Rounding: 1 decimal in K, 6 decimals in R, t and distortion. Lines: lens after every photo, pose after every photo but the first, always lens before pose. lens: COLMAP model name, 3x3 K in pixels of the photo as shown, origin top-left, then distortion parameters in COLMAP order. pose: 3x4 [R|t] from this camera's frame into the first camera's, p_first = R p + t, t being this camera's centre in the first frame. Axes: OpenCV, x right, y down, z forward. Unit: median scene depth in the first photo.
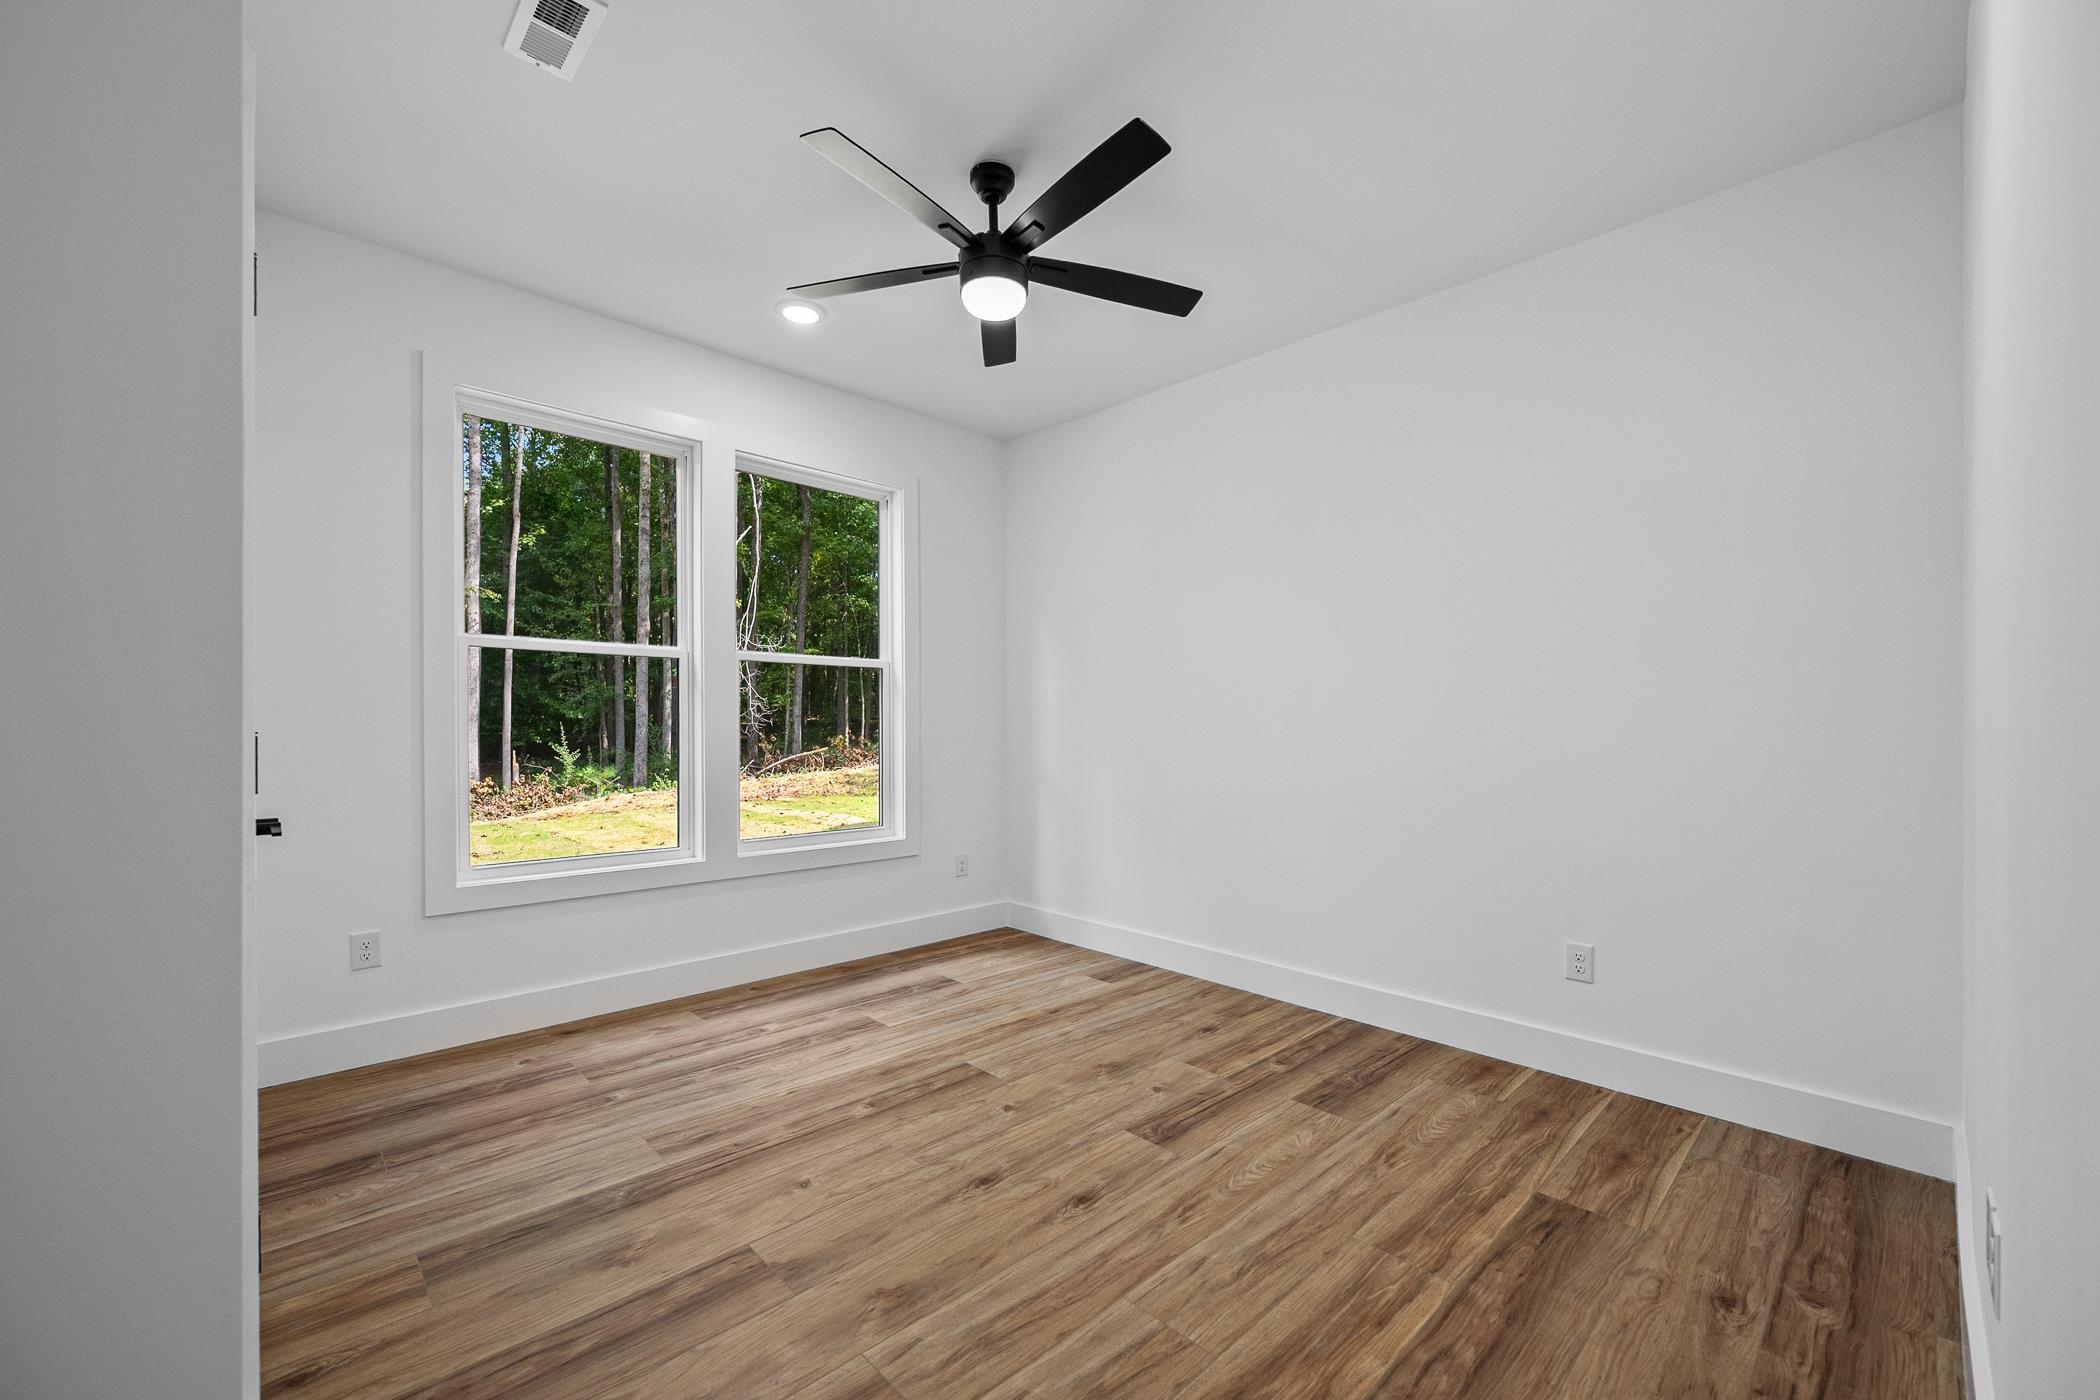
lens RADIAL K [[838.9, 0, 1037.0], [0, 838.9, 737.0], [0, 0, 1]] dist [-0.001342, -0.000172]
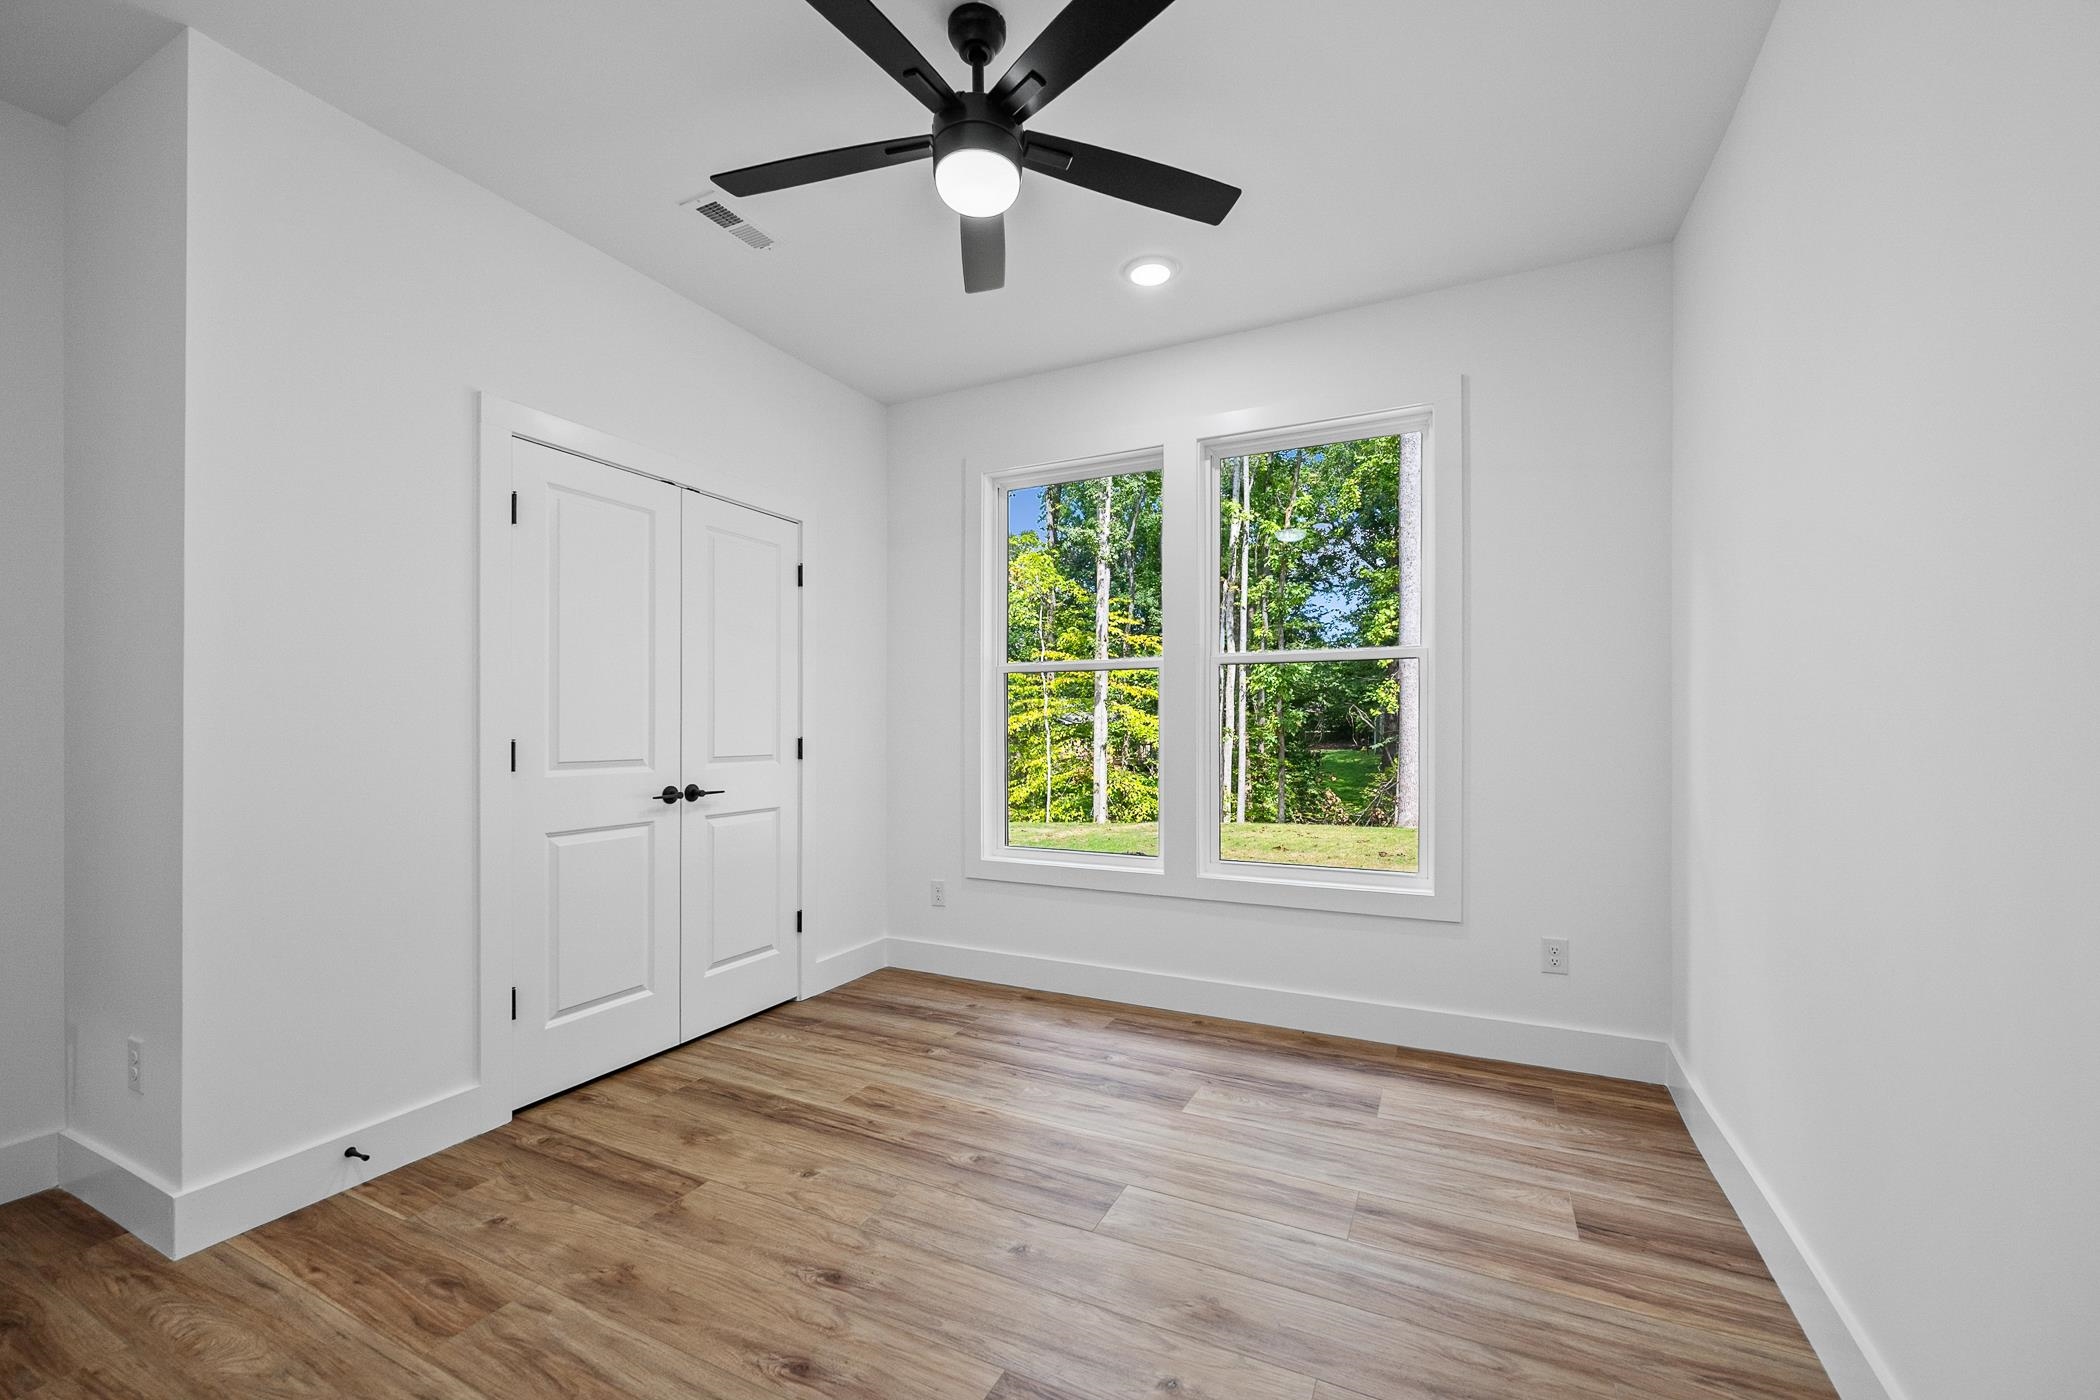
lens RADIAL K [[838.9, 0, 1062.4], [0, 838.9, 716.4], [0, 0, 1]] dist [-0.001342, -0.000172]
pose [[0.348626, -0.017932, -0.937090, 0.601726], [-0.013092, 0.999626, -0.024000, -0.015763], [0.937170, 0.020636, 0.348261, 0.663661]]
